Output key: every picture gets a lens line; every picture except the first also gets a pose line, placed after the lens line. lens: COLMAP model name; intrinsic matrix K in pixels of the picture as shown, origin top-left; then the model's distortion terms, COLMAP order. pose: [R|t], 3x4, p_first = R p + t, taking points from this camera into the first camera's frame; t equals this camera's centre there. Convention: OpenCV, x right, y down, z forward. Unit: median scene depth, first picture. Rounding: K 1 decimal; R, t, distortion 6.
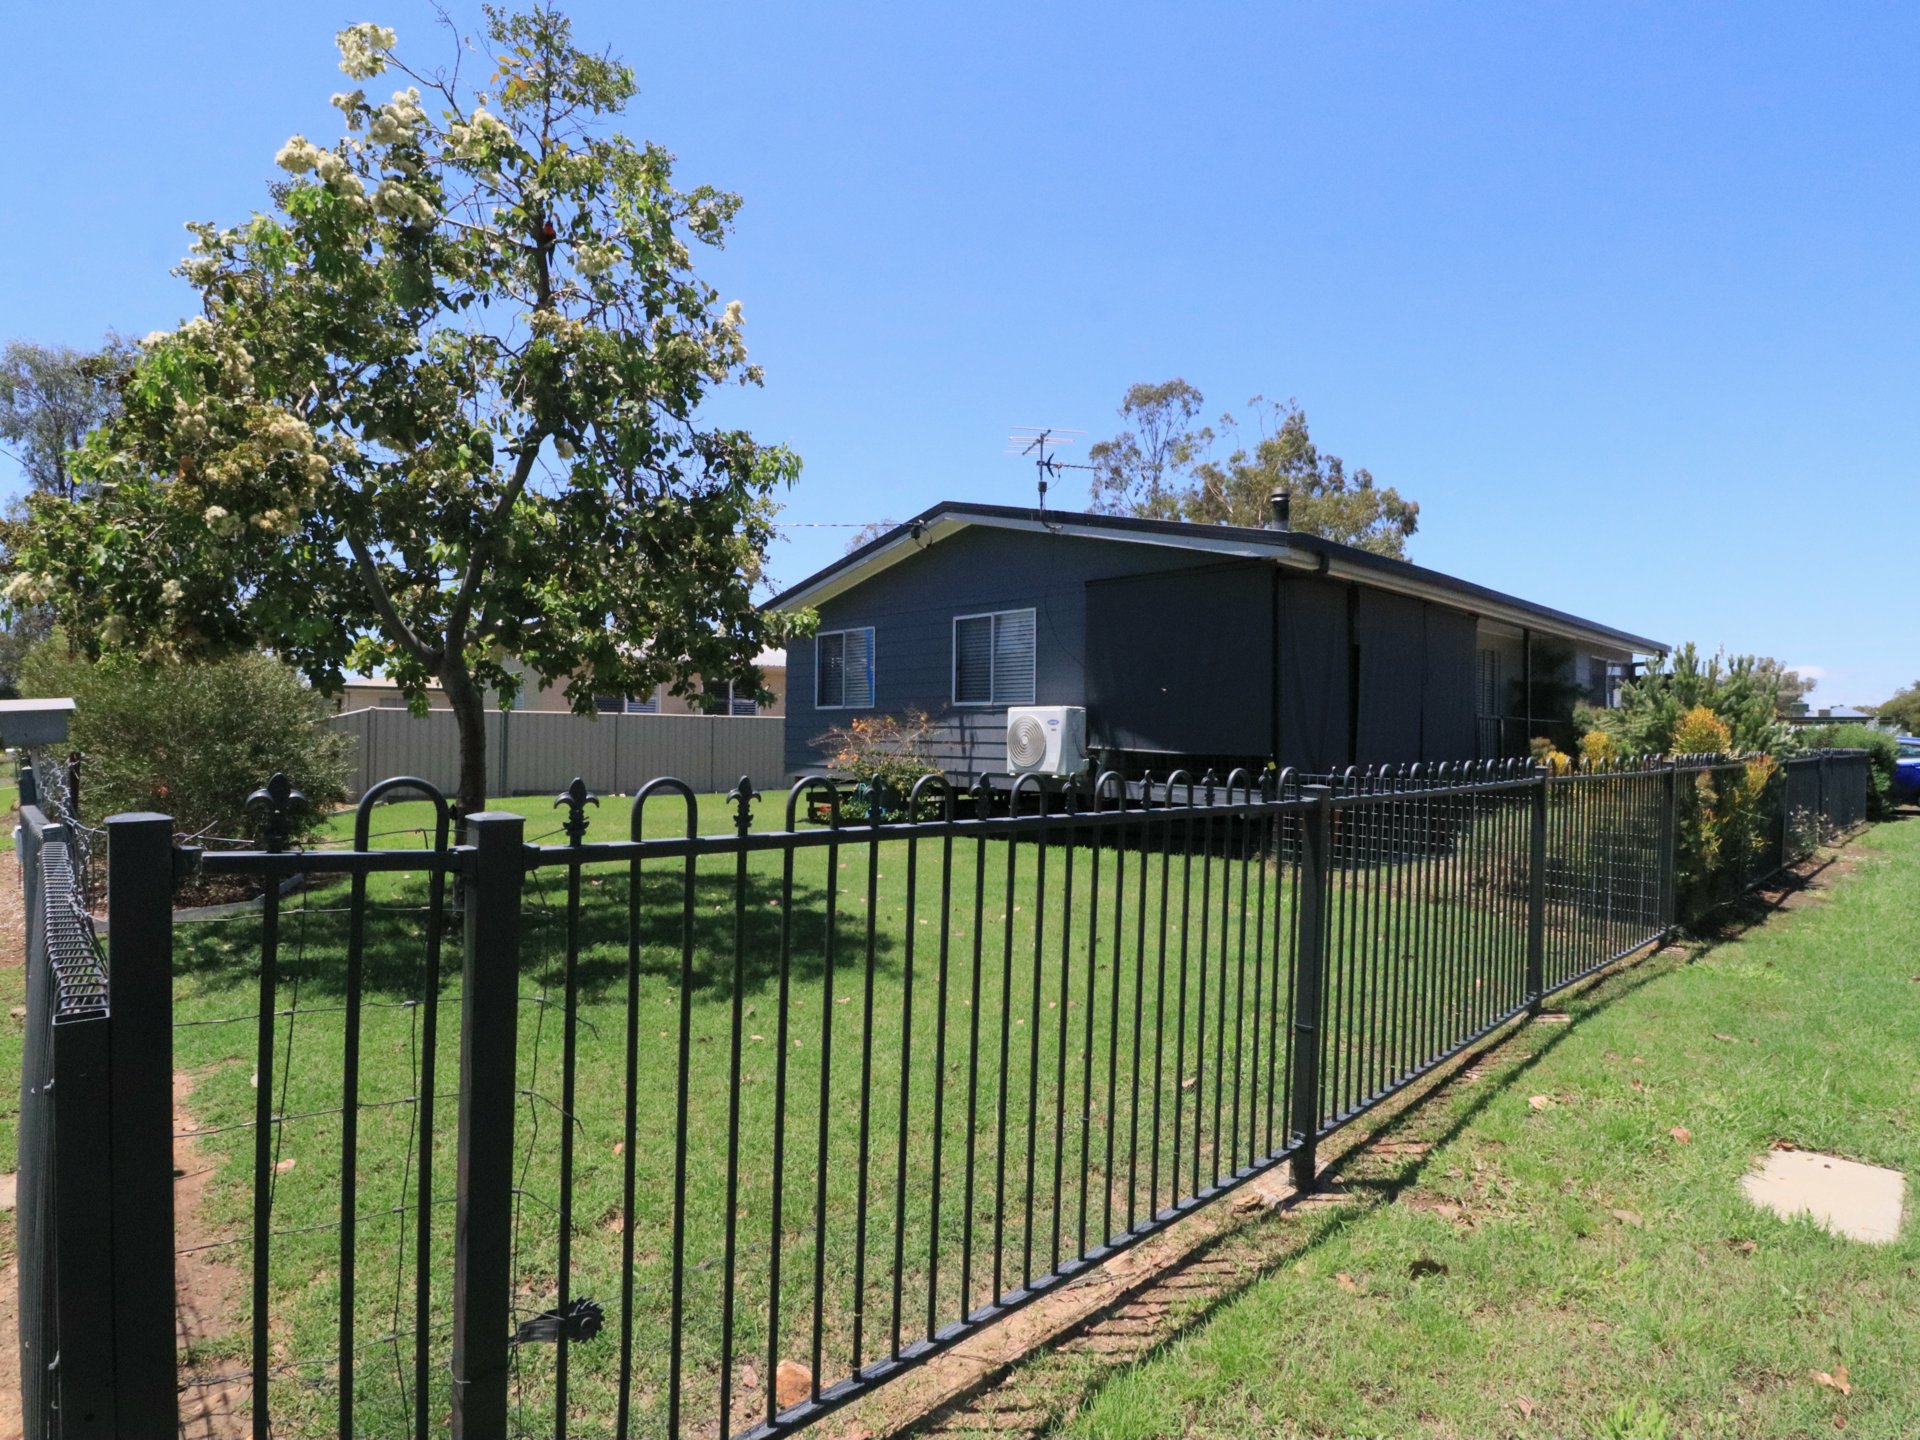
lens RADIAL K [[995.6, 0, 969.0], [0, 995.6, 723.7], [0, 0, 1]] dist [-0.003297, -0.008962]
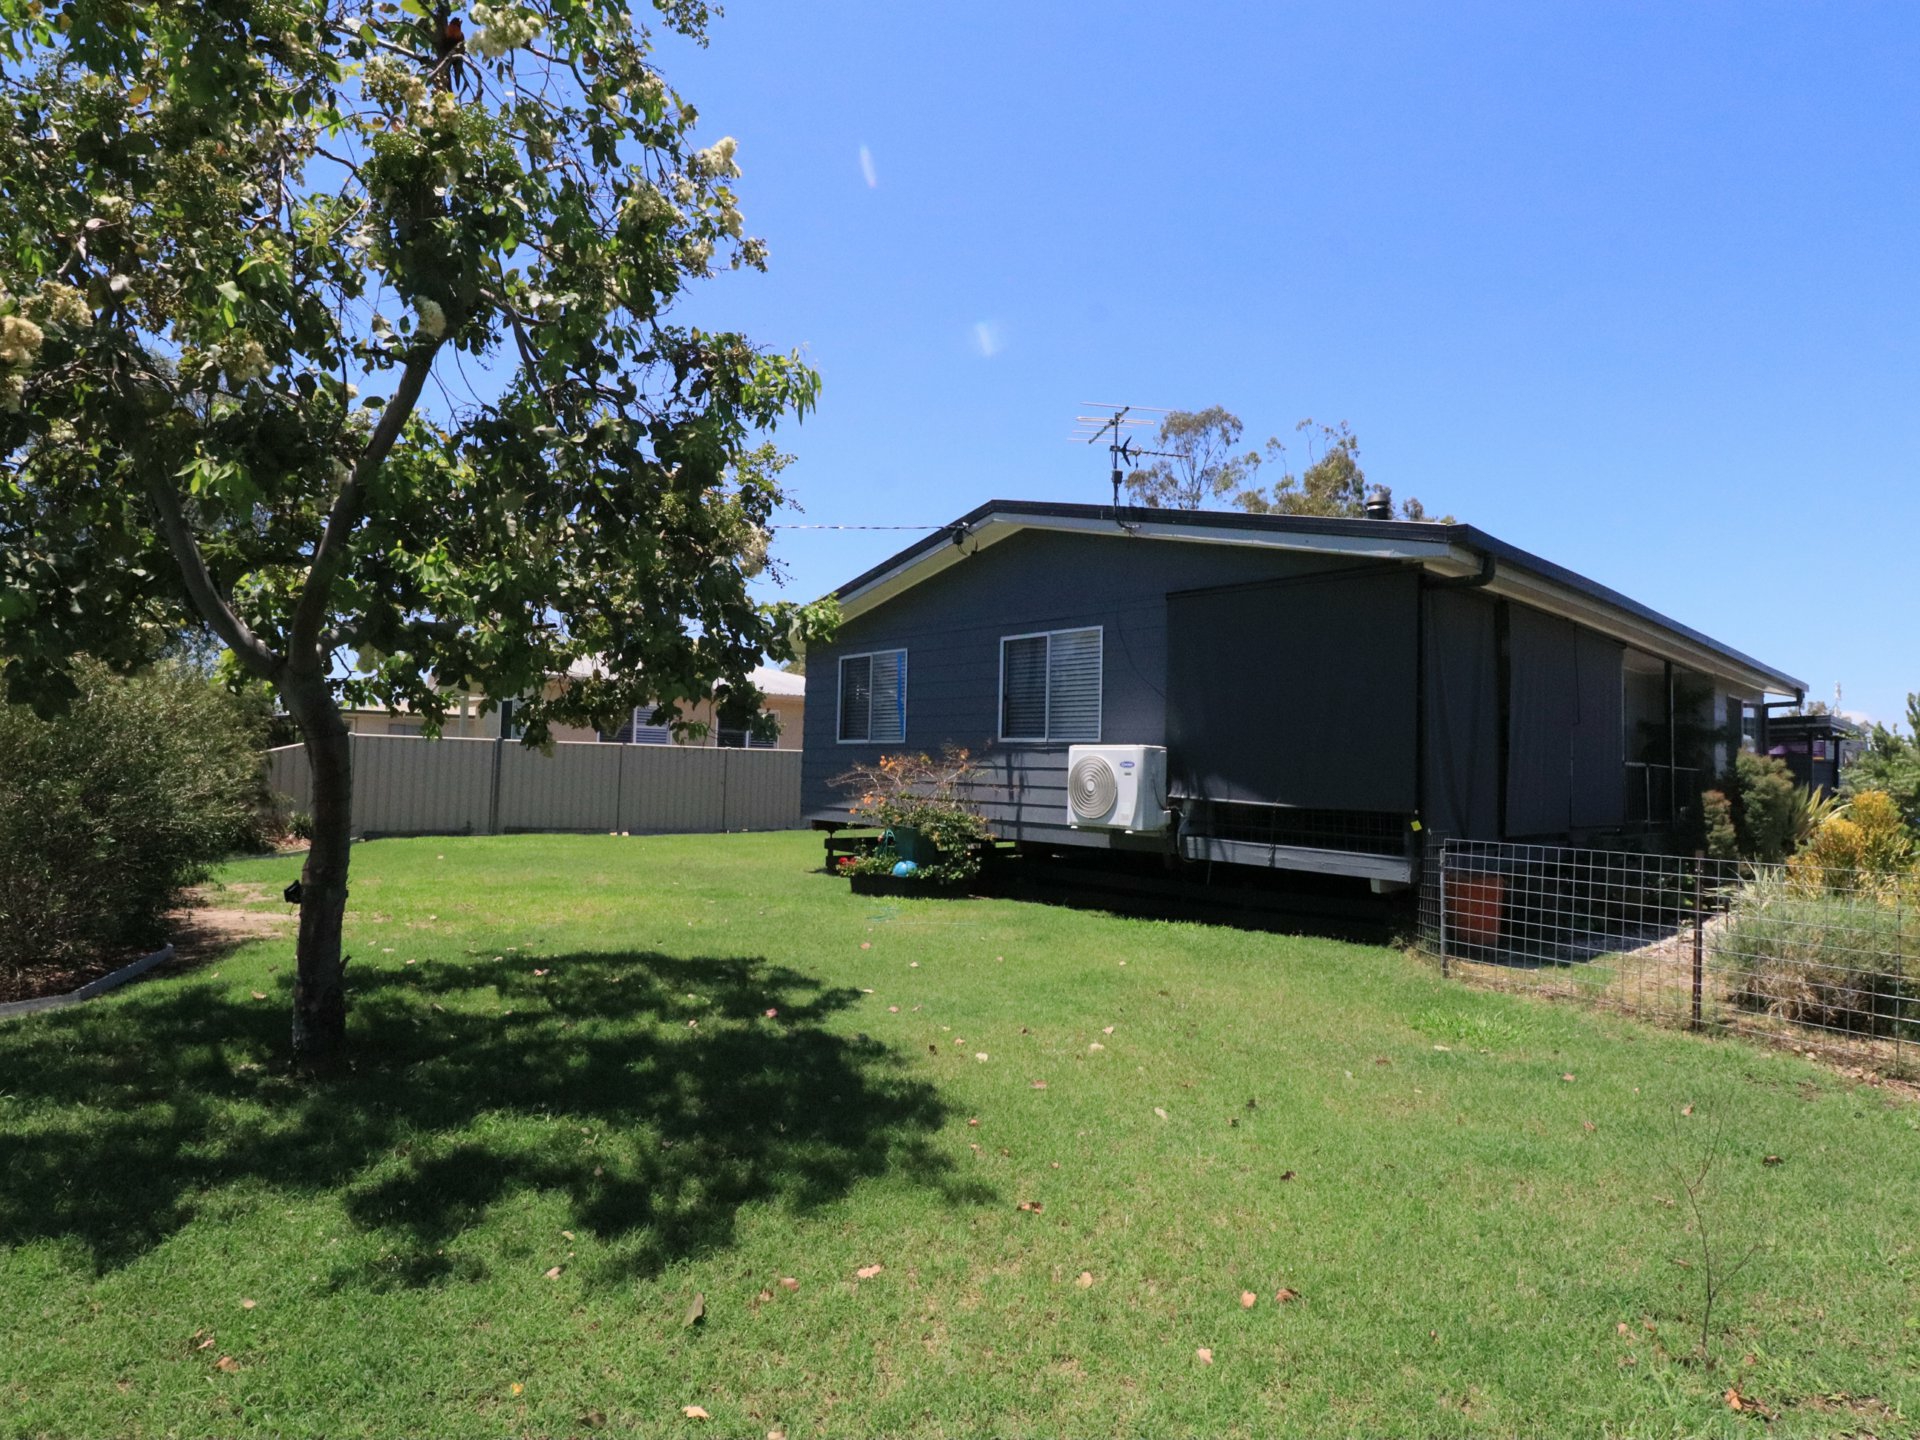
lens RADIAL K [[995.6, 0, 953.7], [0, 995.6, 714.4], [0, 0, 1]] dist [-0.003297, -0.008962]
pose [[0.999150, 0.013723, -0.038859, -0.025944], [-0.015403, 0.998944, -0.043279, -0.005036], [0.038224, 0.043841, 0.998307, 0.182841]]
